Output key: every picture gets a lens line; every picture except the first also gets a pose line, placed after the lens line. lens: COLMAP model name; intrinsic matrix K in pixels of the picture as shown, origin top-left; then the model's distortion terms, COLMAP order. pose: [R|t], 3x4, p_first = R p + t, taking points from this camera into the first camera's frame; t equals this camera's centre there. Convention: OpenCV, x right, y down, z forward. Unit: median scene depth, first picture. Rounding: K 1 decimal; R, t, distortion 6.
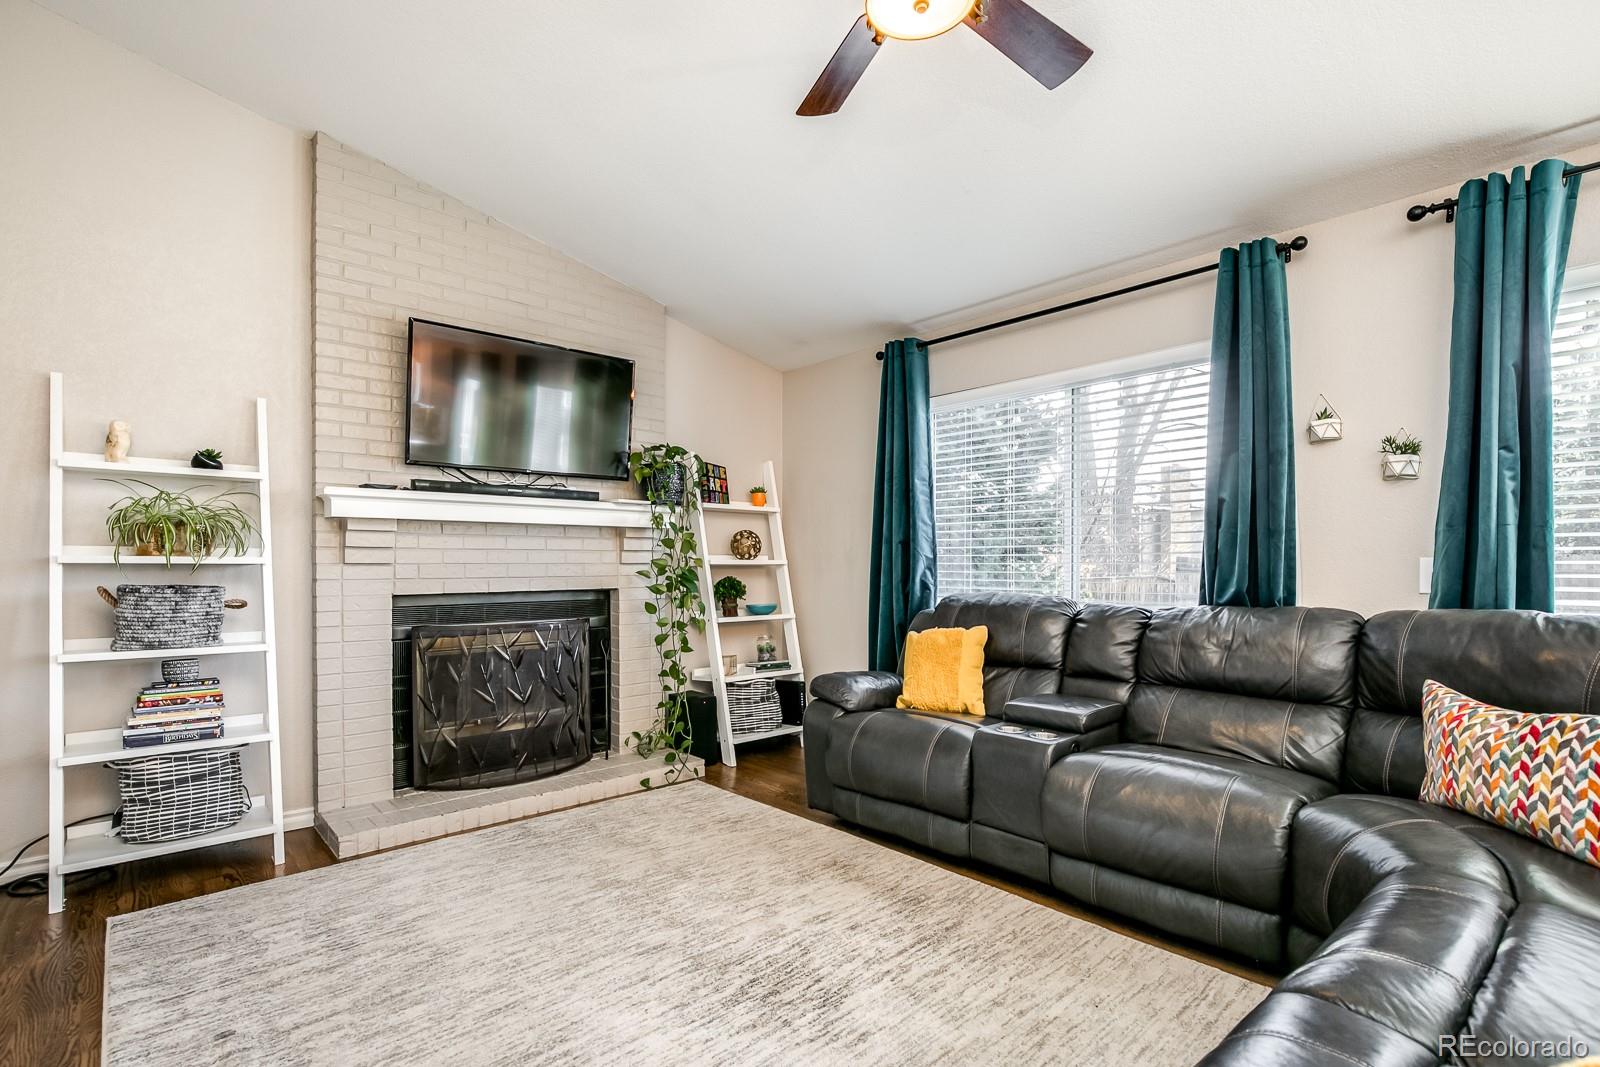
lens RADIAL K [[804.7, 0, 852.1], [0, 804.7, 562.7], [0, 0, 1]] dist [-0.013356, -0.000642]
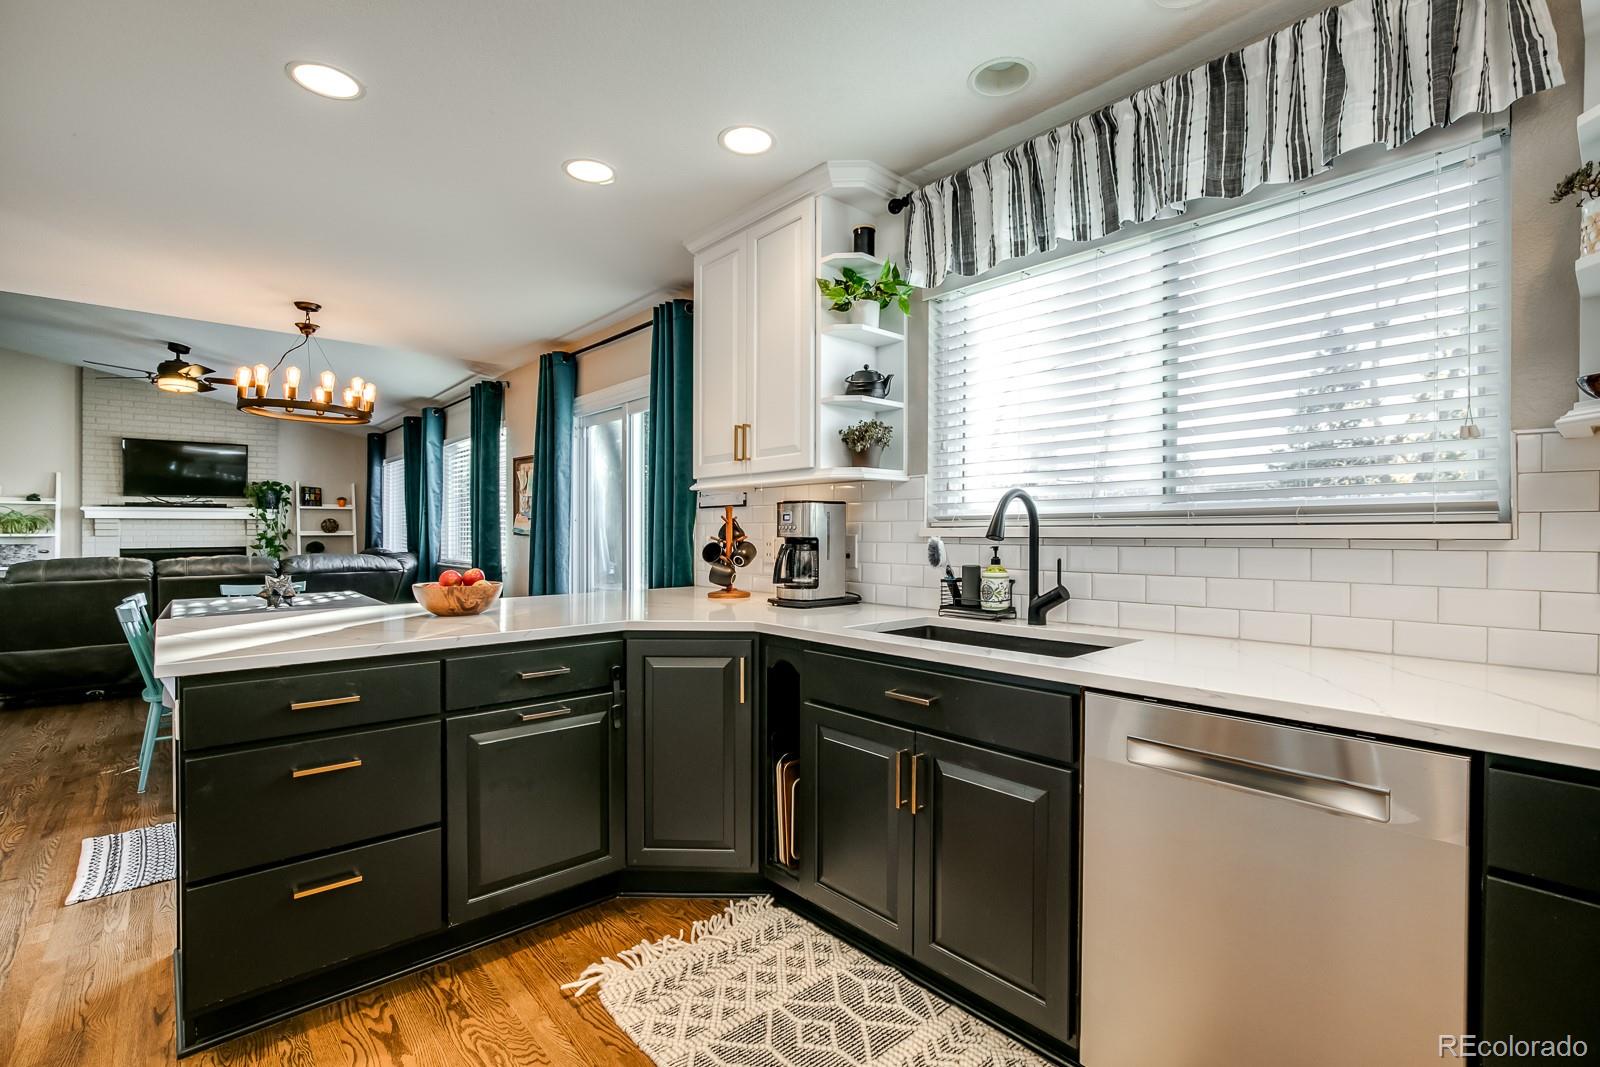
lens RADIAL K [[723.1, 0, 808.7], [0, 723.1, 539.7], [0, 0, 1]] dist [-0.020477, 0.004582]
pose [[0.999981, -0.001320, -0.005959, 1.662490], [0.001391, 0.999929, 0.011861, -0.010703], [0.005943, -0.011869, 0.999912, -1.262316]]
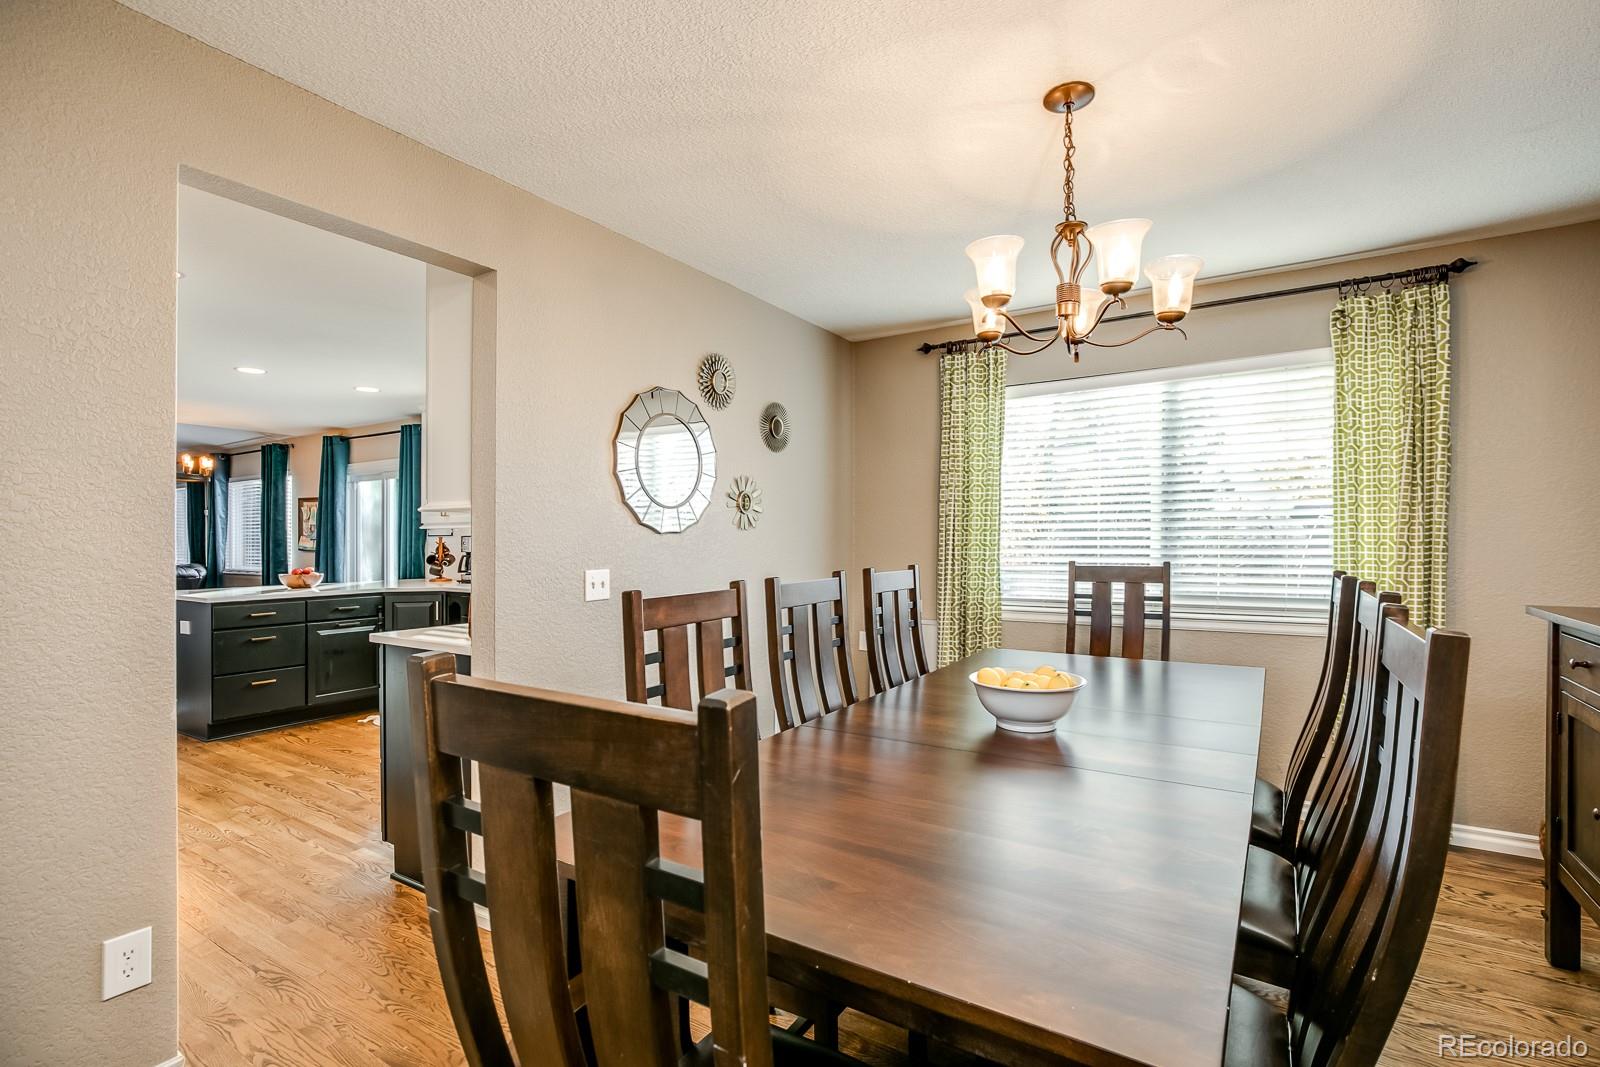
lens RADIAL K [[723.1, 0, 791.4], [0, 723.1, 528.0], [0, 0, 1]] dist [-0.020477, 0.004582]
pose [[0.964062, 0.000840, 0.265677, 1.916186], [0.004367, 0.999810, -0.019007, -0.024600], [-0.265642, 0.019484, 0.963875, -2.300180]]
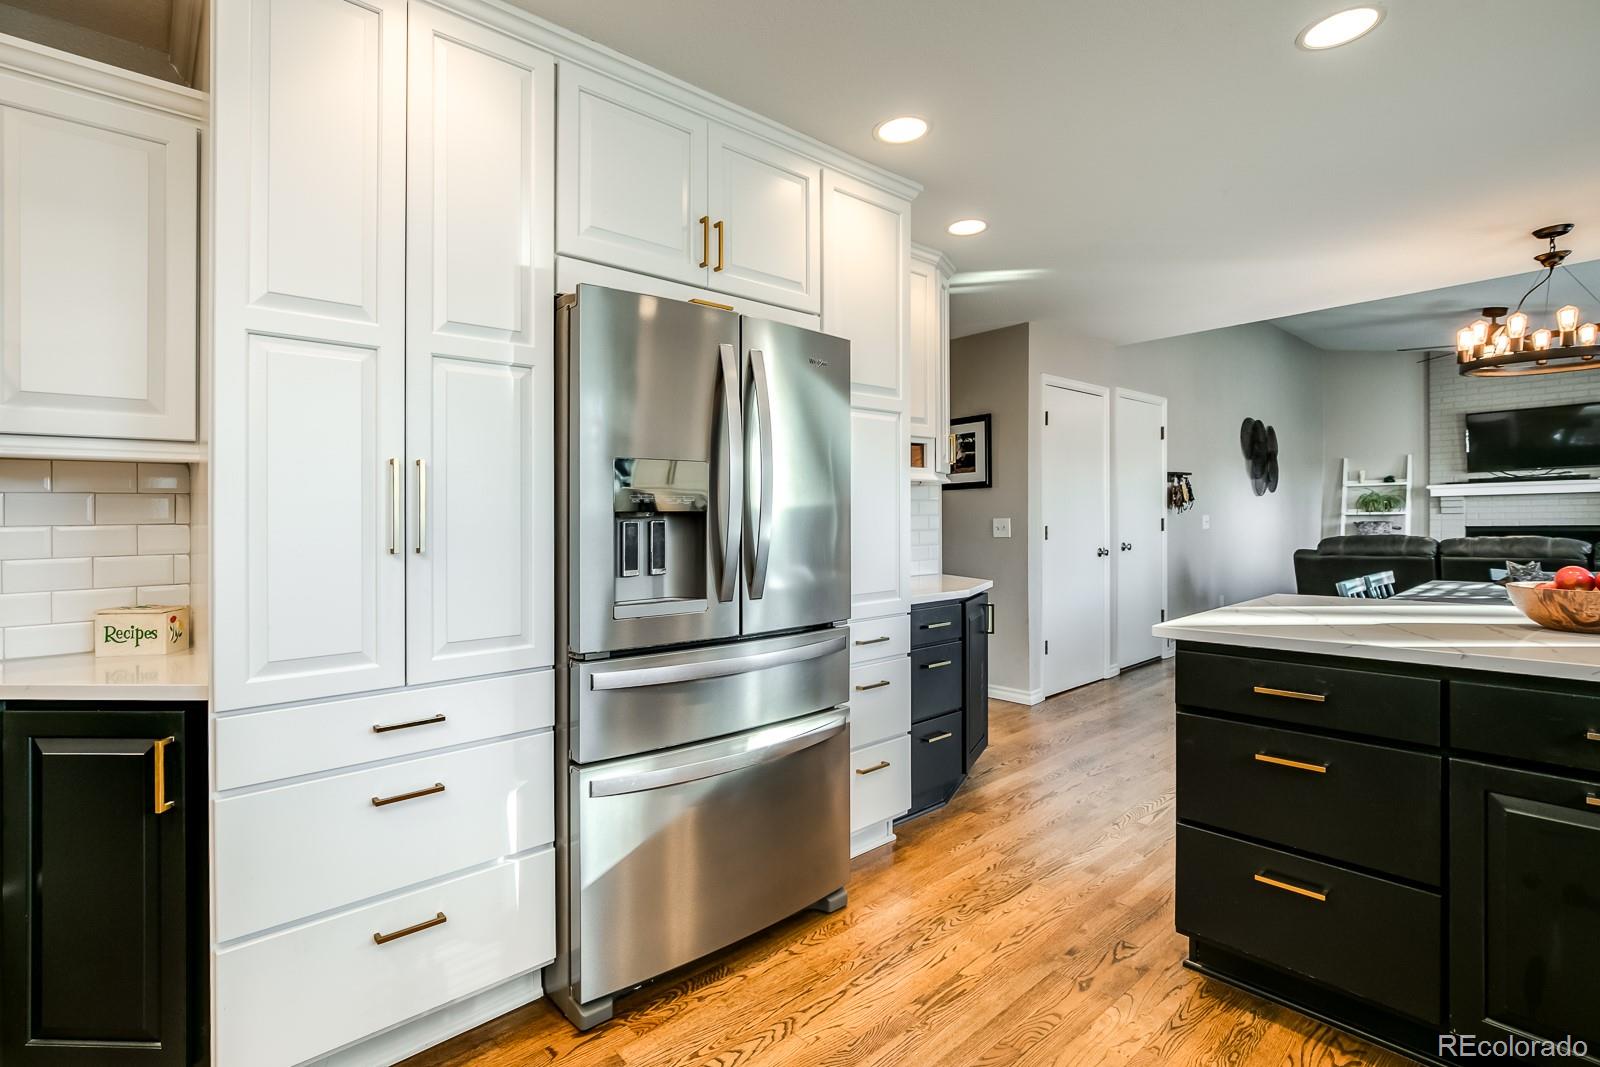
lens RADIAL K [[746.3, 0, 789.3], [0, 746.3, 509.8], [0, 0, 1]] dist [-0.012778, 0.000857]
pose [[-0.015209, -0.012445, -0.999807, 1.818339], [0.015465, 0.999800, -0.012680, -0.013583], [0.999765, -0.015655, -0.015013, -1.099217]]
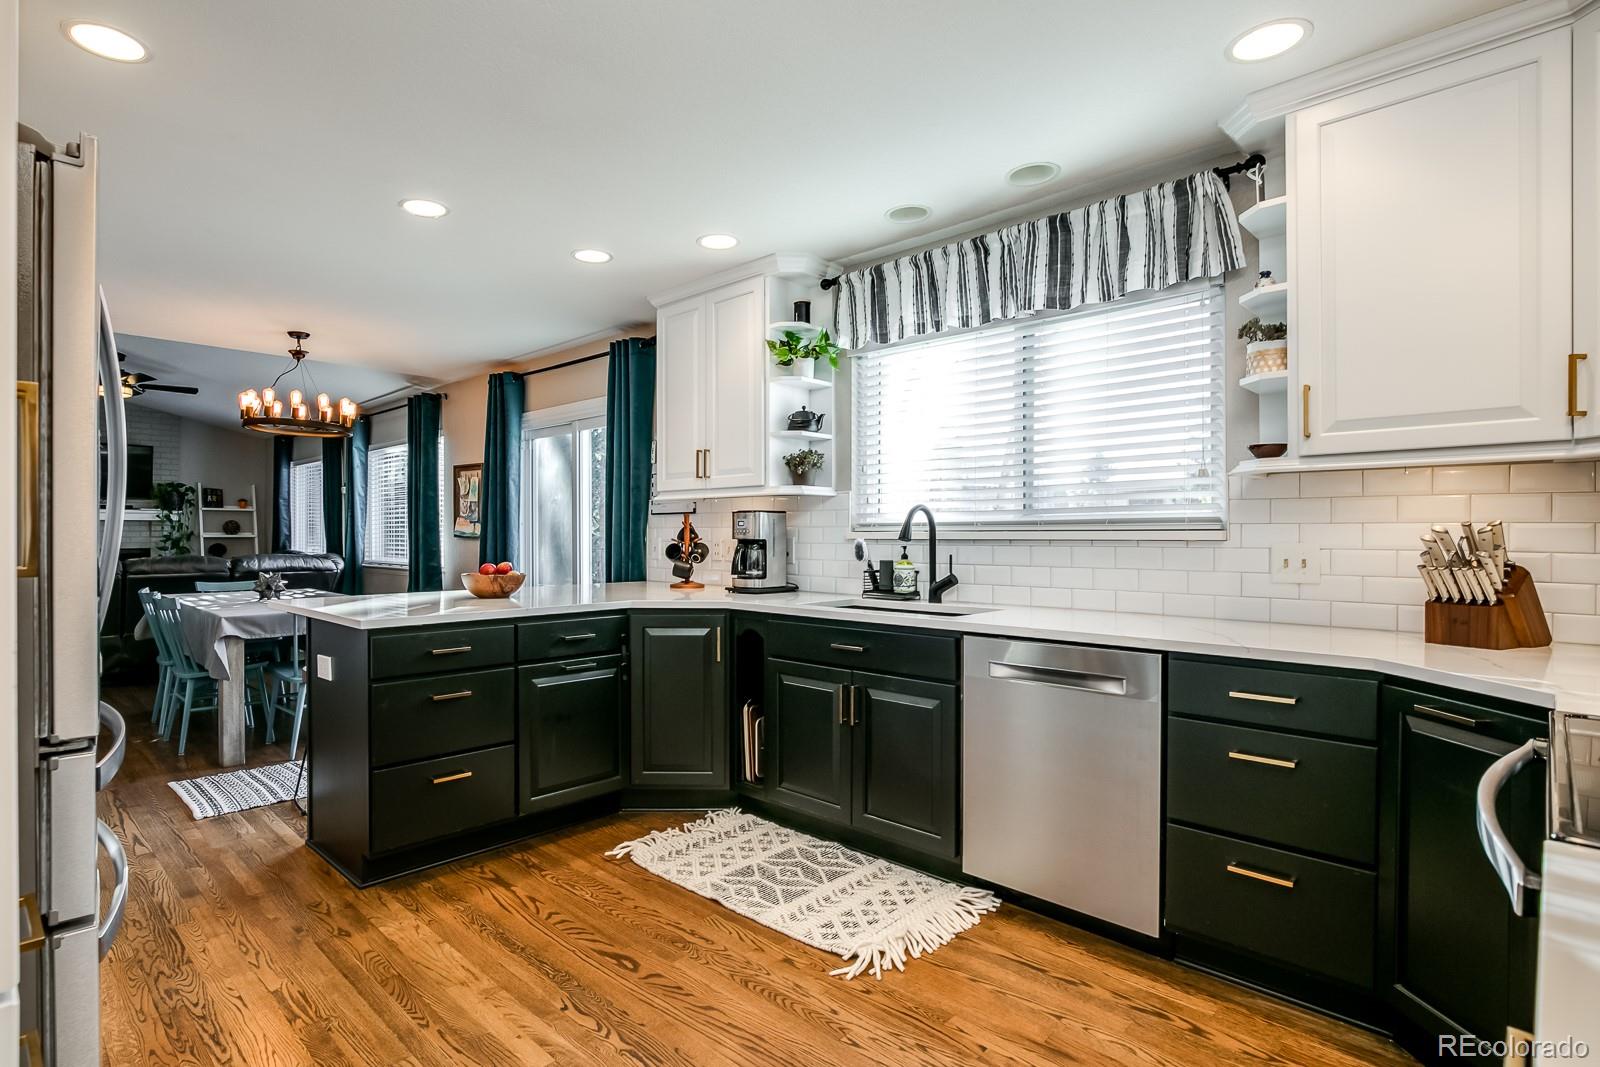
lens RADIAL K [[804.7, 0, 706.9], [0, 804.7, 518.3], [0, 0, 1]] dist [-0.013356, -0.000642]
pose [[0.999853, 0.002043, 0.017002, 1.572081], [-0.001691, 0.999784, -0.020706, -0.009548], [-0.017041, 0.020675, 0.999641, -1.577729]]
